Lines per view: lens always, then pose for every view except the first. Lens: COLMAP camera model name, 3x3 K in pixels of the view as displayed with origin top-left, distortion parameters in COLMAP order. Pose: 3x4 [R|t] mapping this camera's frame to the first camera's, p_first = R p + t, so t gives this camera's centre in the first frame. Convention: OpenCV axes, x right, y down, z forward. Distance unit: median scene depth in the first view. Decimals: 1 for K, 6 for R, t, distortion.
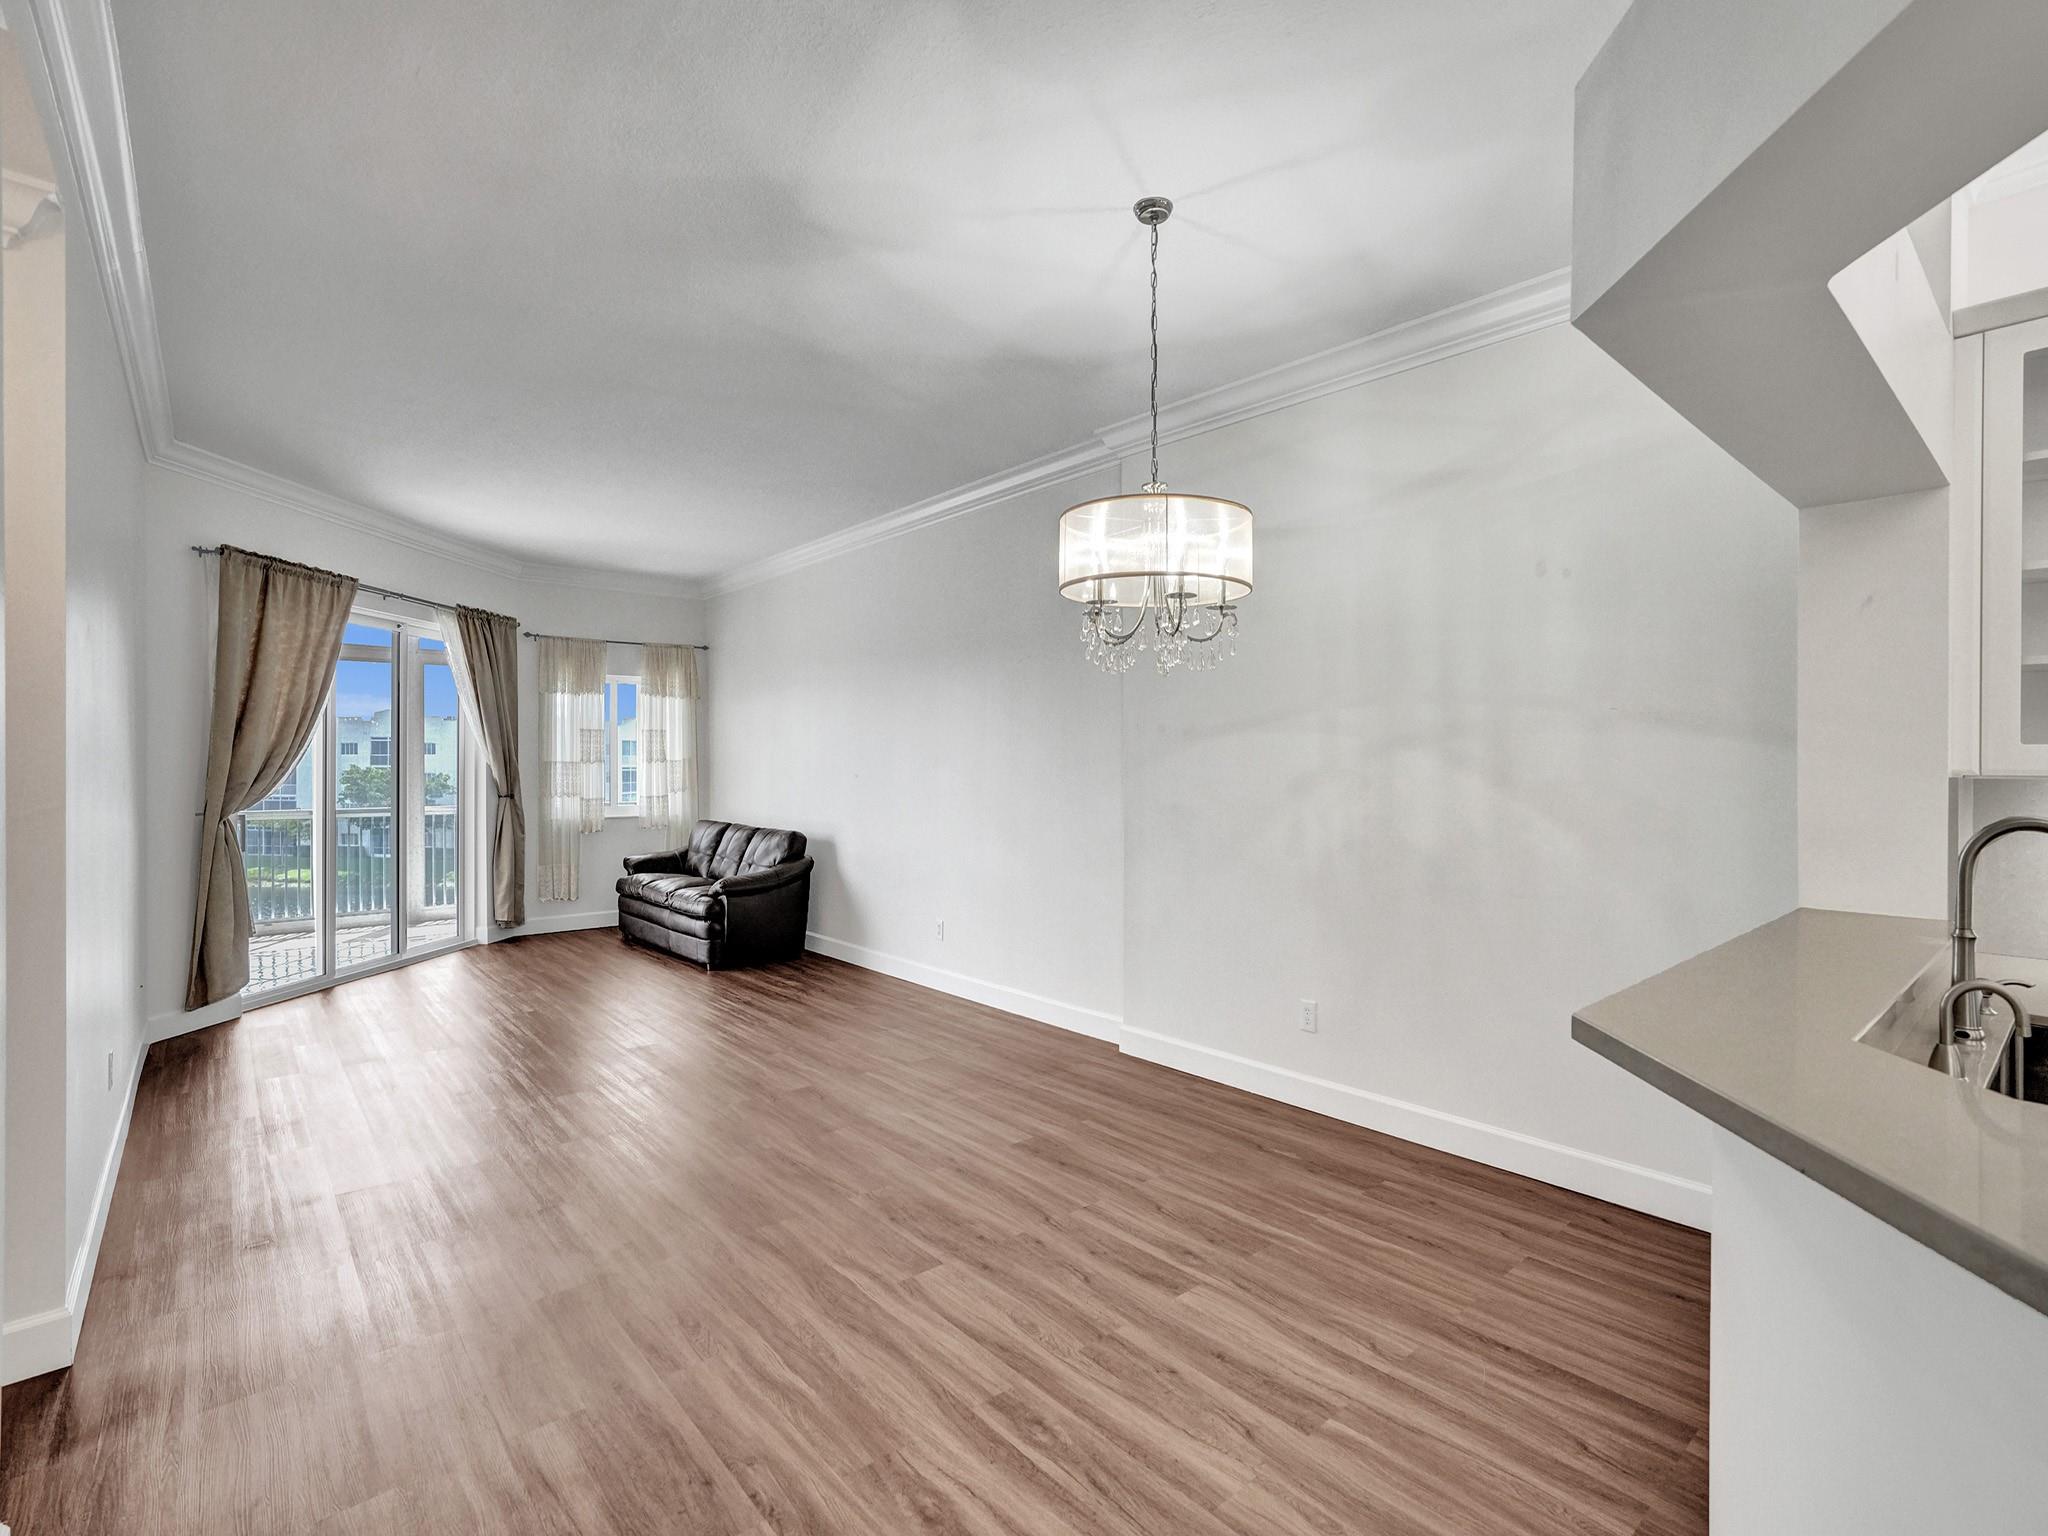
lens RADIAL K [[977.0, 0, 1035.5], [0, 977.0, 766.1], [0, 0, 1]] dist [-0.035271, 0.013797]
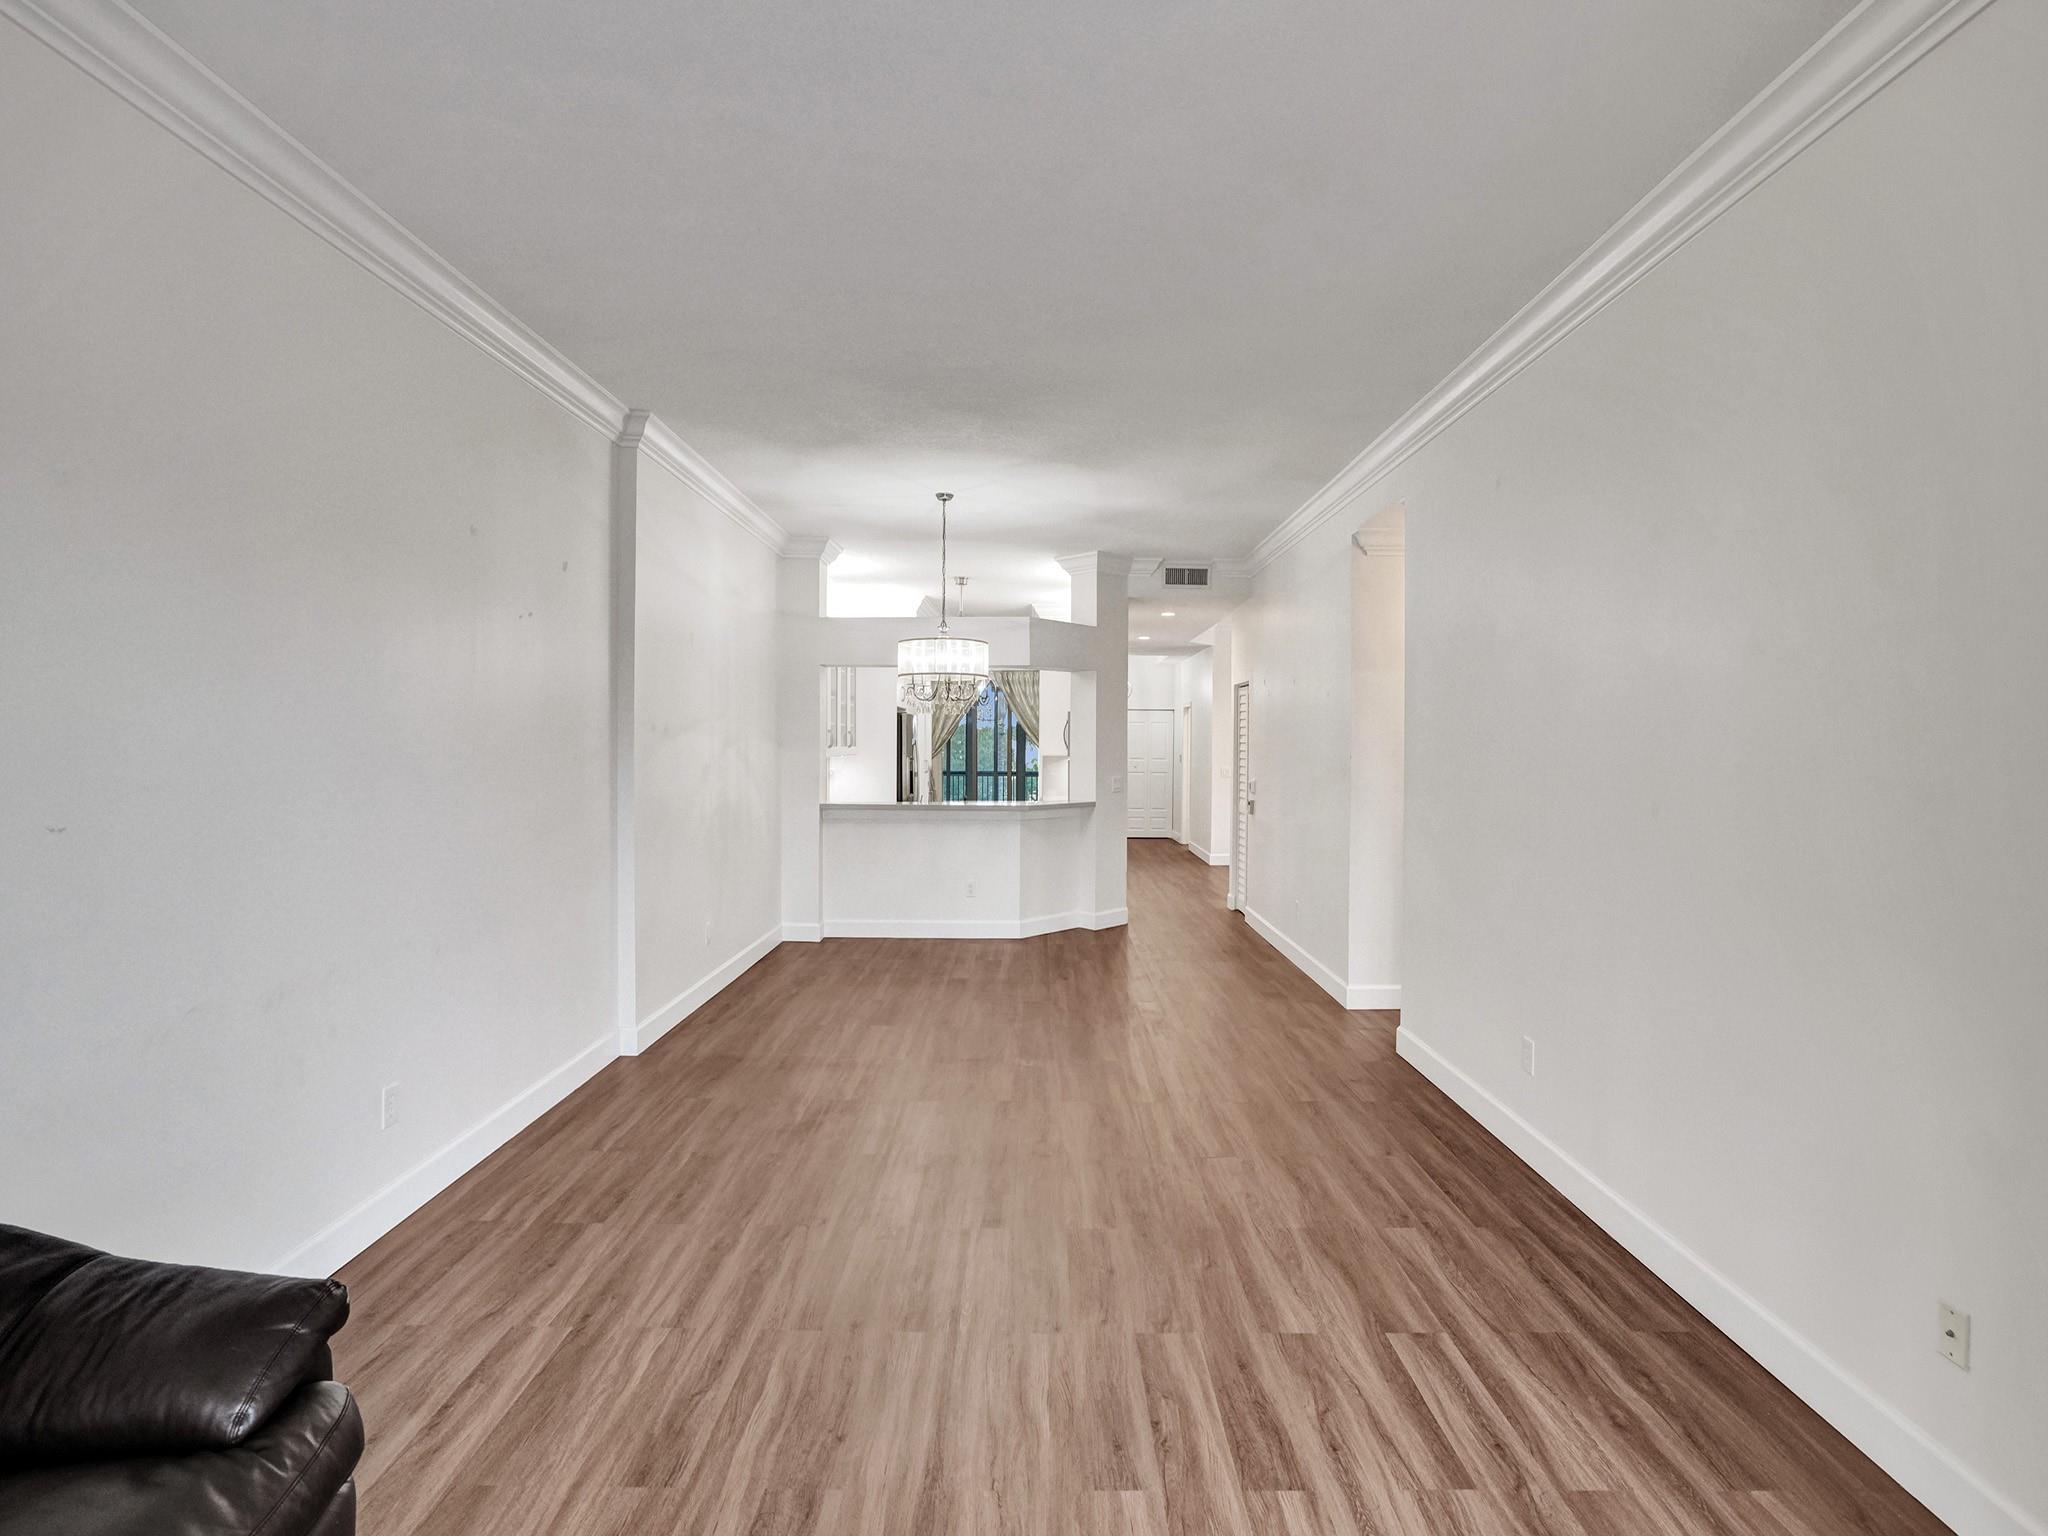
lens RADIAL K [[977.0, 0, 1012.4], [0, 977.0, 754.7], [0, 0, 1]] dist [-0.035271, 0.013797]
pose [[-0.740560, -0.017119, 0.671772, -0.694287], [-0.006991, 0.999818, 0.017772, -0.025912], [-0.671954, 0.008466, -0.740545, 1.202646]]
